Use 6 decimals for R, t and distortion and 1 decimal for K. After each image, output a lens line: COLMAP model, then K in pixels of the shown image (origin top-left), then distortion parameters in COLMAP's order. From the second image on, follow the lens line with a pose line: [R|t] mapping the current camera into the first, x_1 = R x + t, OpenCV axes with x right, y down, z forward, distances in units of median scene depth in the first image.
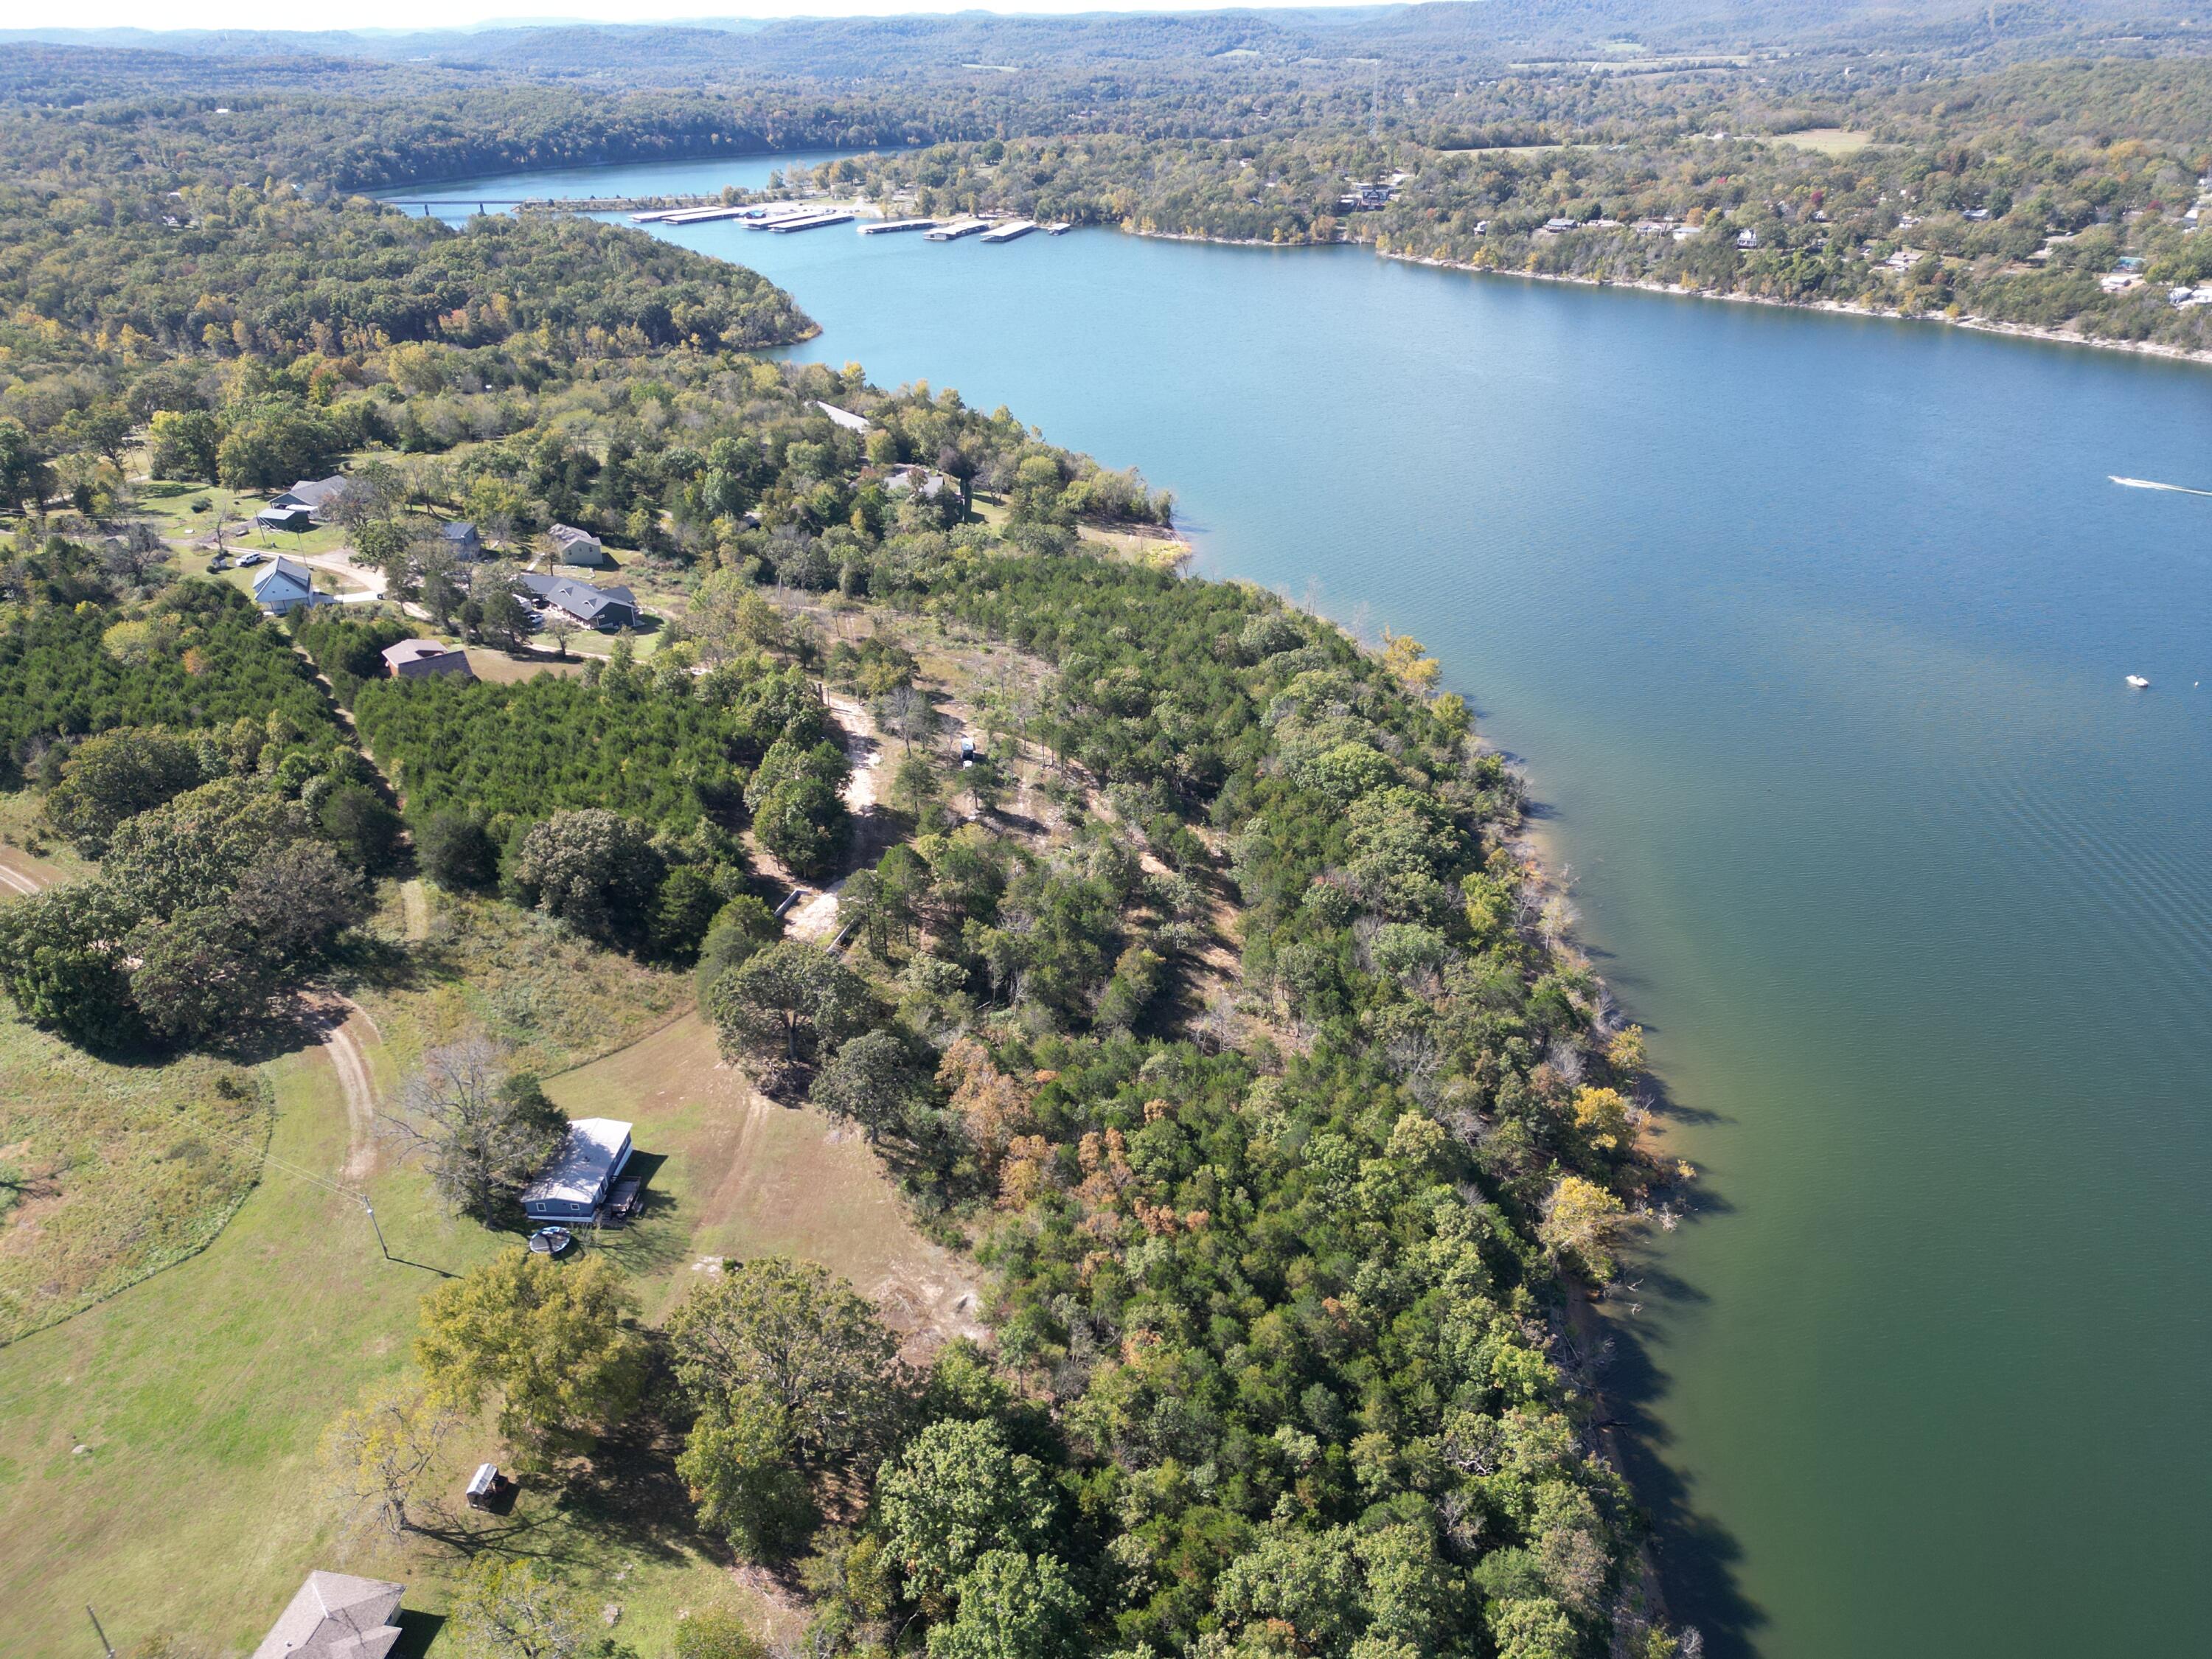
lens RADIAL K [[1540.1, 0, 1107.3], [0, 1540.1, 829.2], [0, 0, 1]] dist [0.070270, -0.057796]
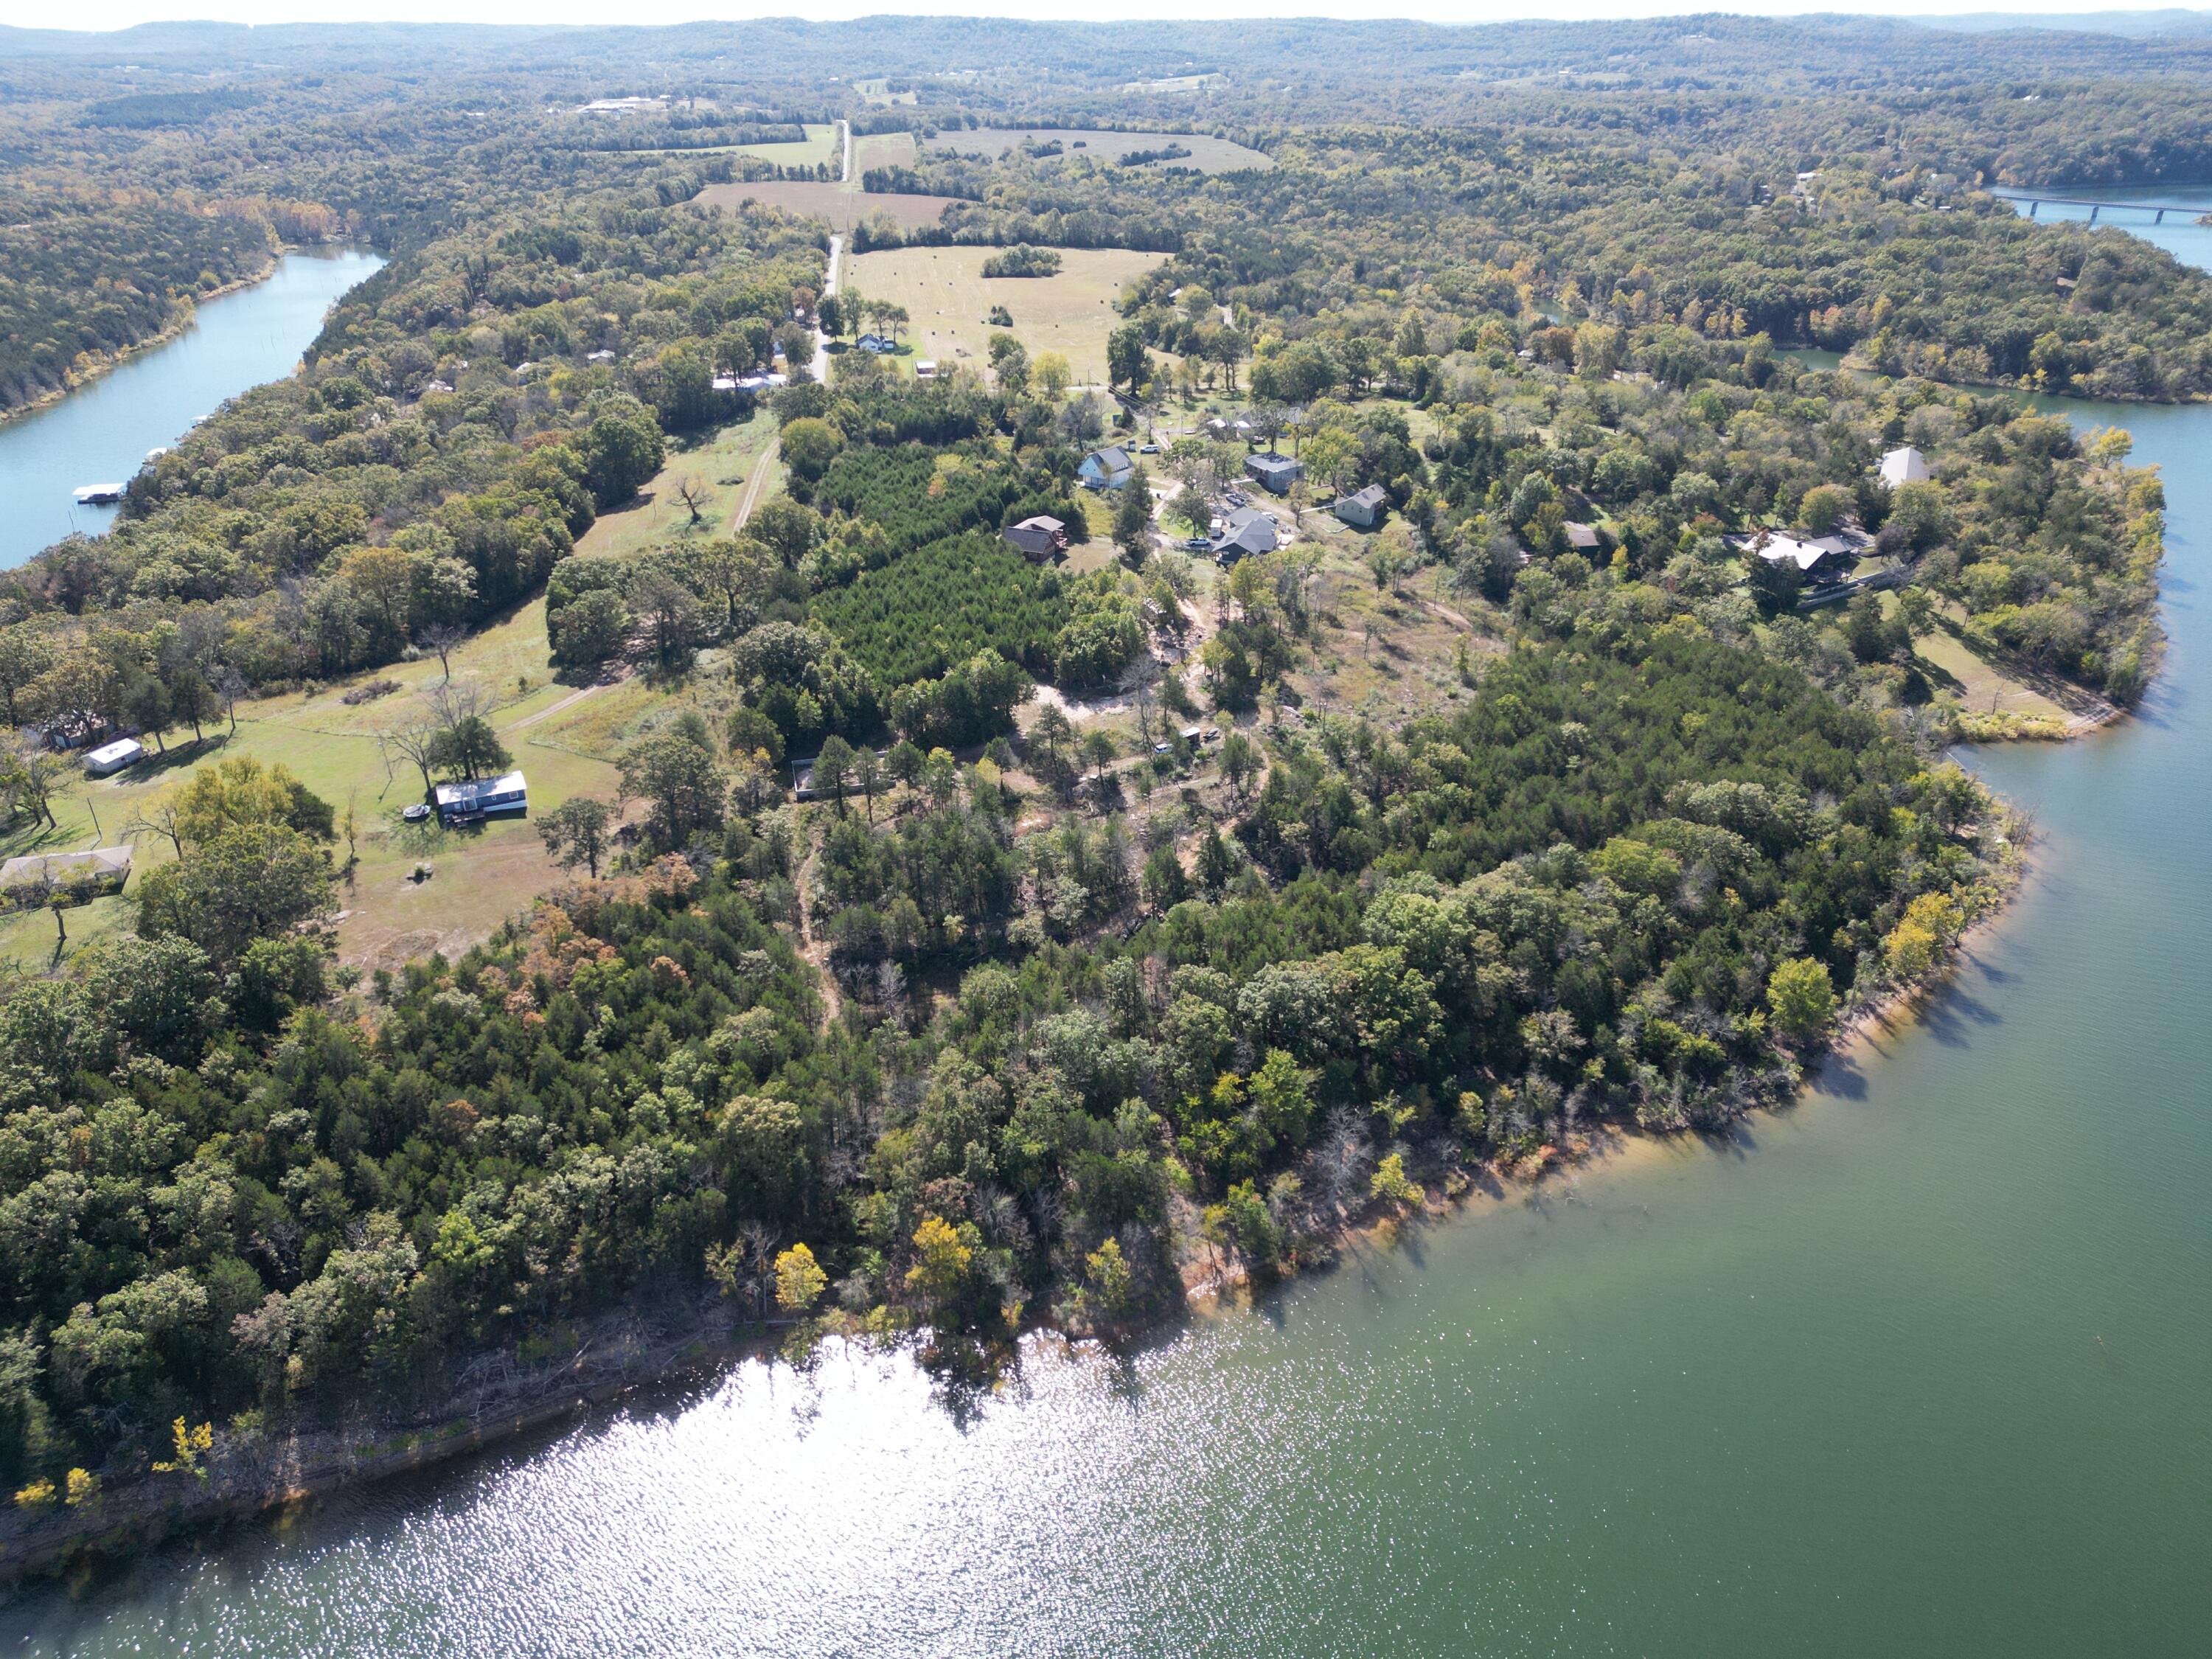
lens RADIAL K [[1540.1, 0, 1109.5], [0, 1540.1, 843.1], [0, 0, 1]] dist [0.070270, -0.057796]
pose [[0.485179, 0.409299, -0.772707, 0.237111], [-0.399713, 0.889767, 0.220328, -0.067324], [0.777709, 0.201963, 0.595298, 0.135145]]
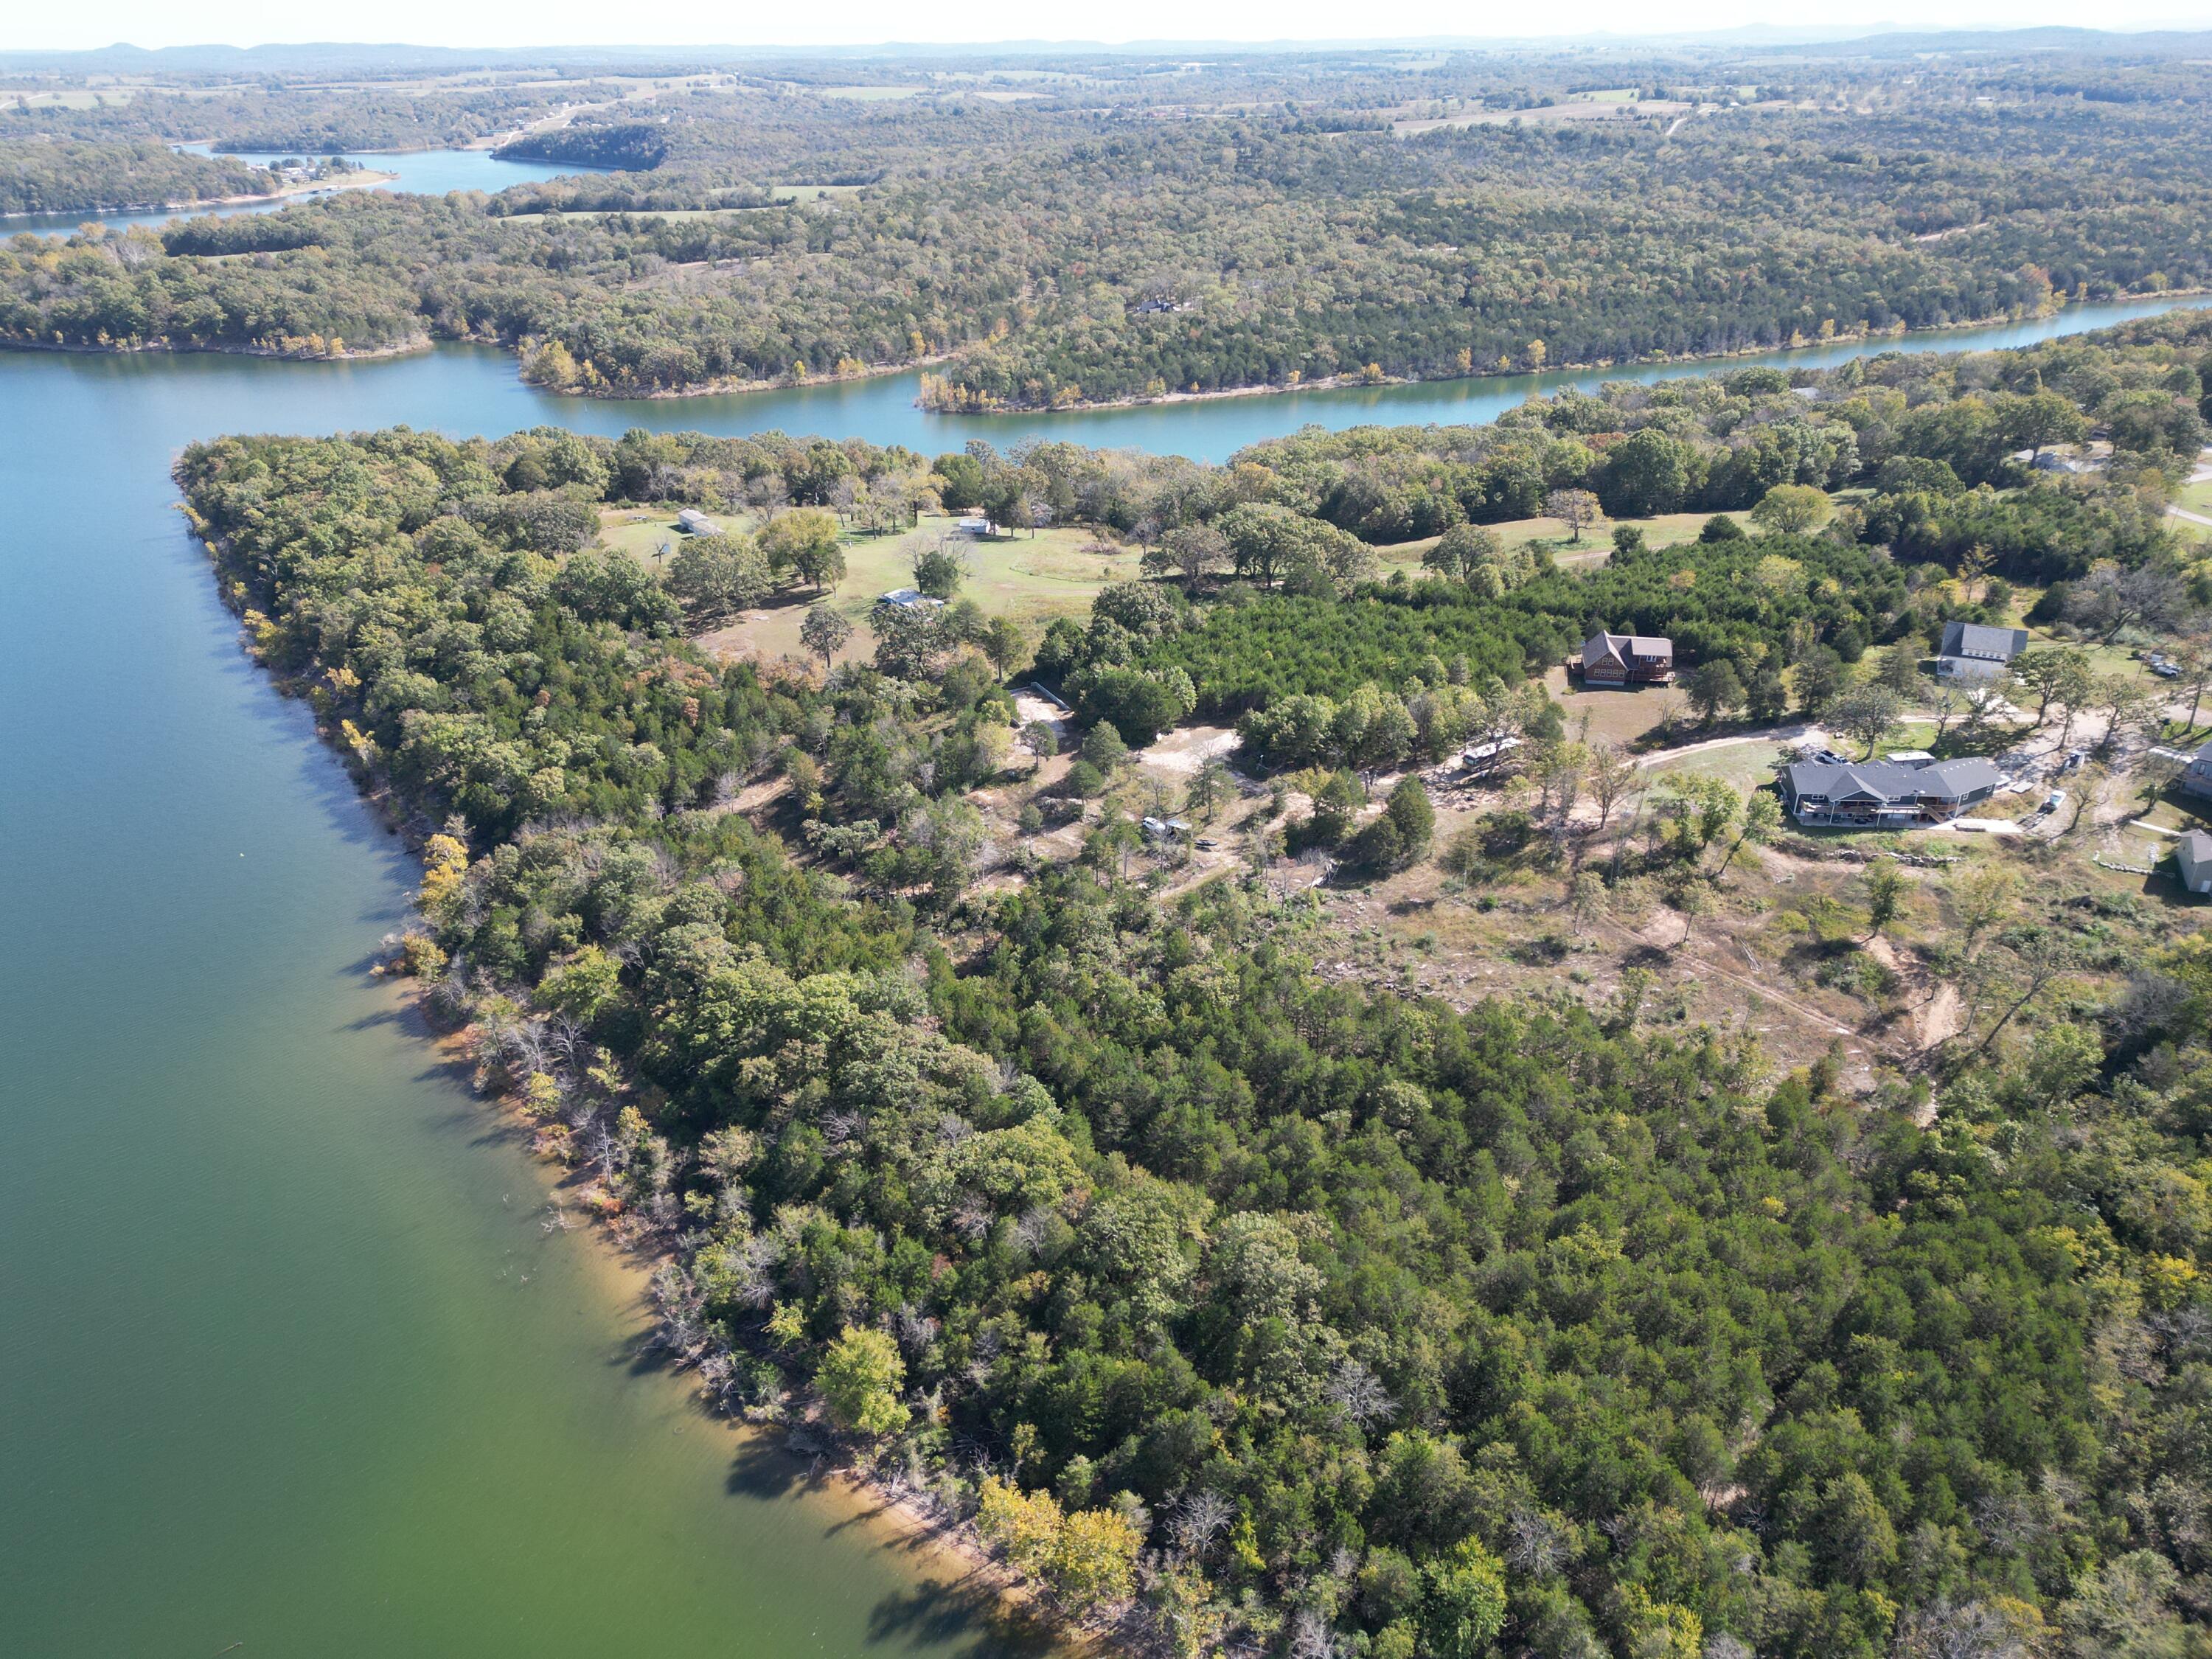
lens RADIAL K [[1540.1, 0, 1088.7], [0, 1540.1, 823.8], [0, 0, 1]] dist [0.070270, -0.057796]
pose [[-0.740775, 0.319844, -0.590721, 0.165299], [-0.291375, 0.639355, 0.711566, -0.236923], [0.605271, 0.699232, -0.380423, 0.457864]]
